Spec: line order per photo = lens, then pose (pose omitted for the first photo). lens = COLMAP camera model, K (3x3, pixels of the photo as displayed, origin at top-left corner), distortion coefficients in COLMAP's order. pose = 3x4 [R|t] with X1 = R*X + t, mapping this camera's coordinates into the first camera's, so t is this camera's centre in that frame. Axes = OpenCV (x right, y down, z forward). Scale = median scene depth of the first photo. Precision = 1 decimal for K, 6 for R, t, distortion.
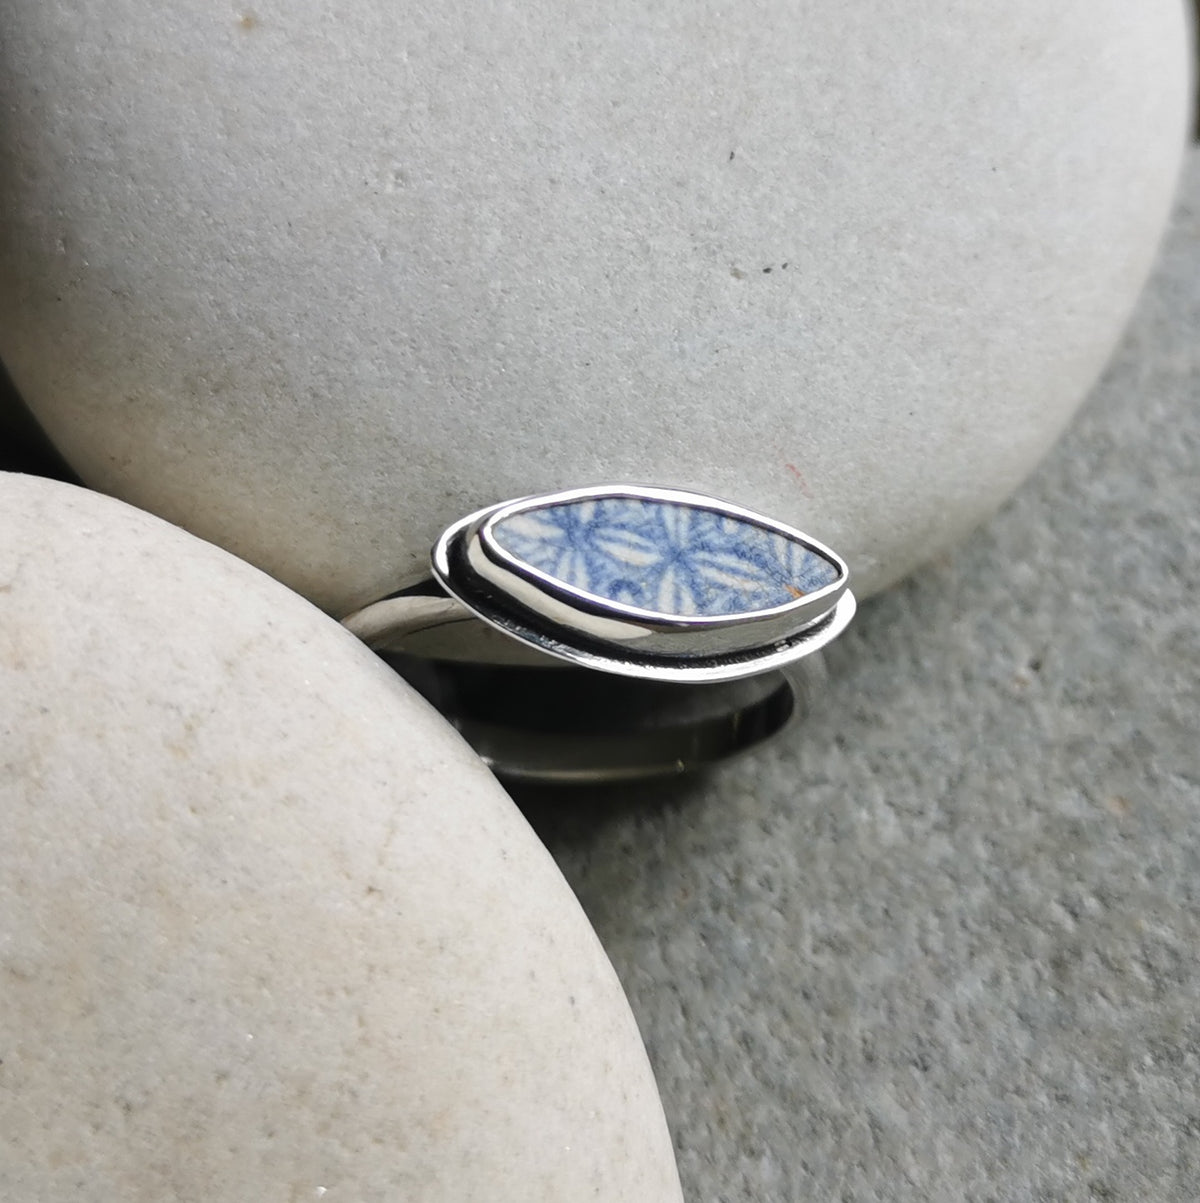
lens RADIAL K [[2241.8, 0, 600.8], [0, 2241.8, 519.6], [0, 0, 1]] dist [-0.036763, -0.151277]
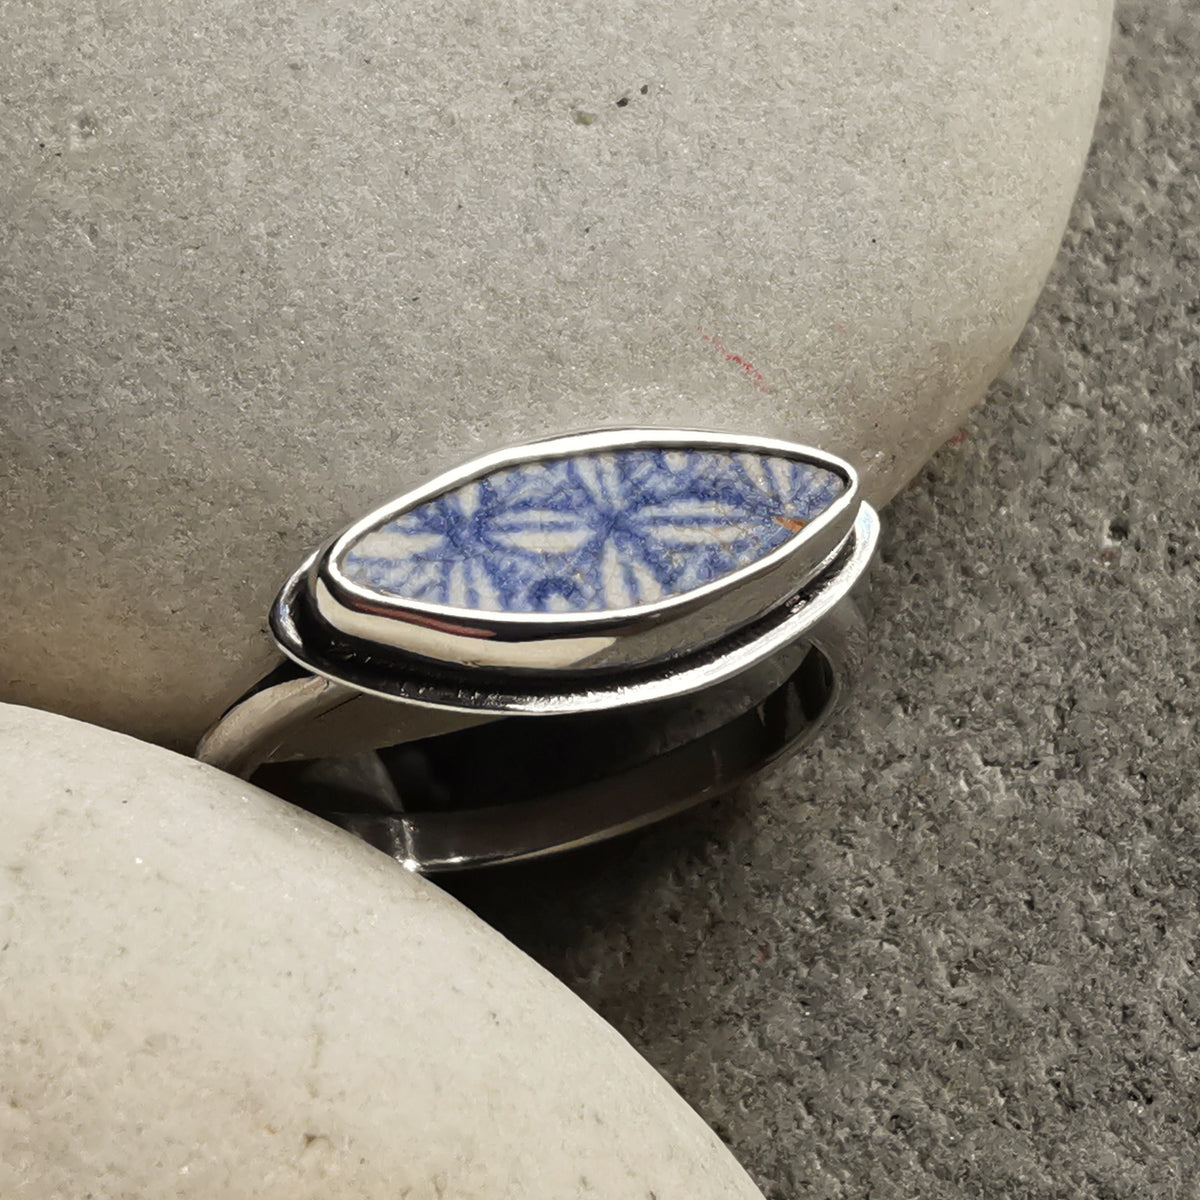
lens RADIAL K [[2080.0, 0, 598.1], [0, 2080.0, 506.1], [0, 0, 1]] dist [-0.046186, -0.090093]
pose [[0.957409, -0.288558, 0.010112, 0.023598], [0.288649, 0.957392, -0.009043, 0.014969], [-0.007071, 0.011576, 0.999908, 0.348999]]
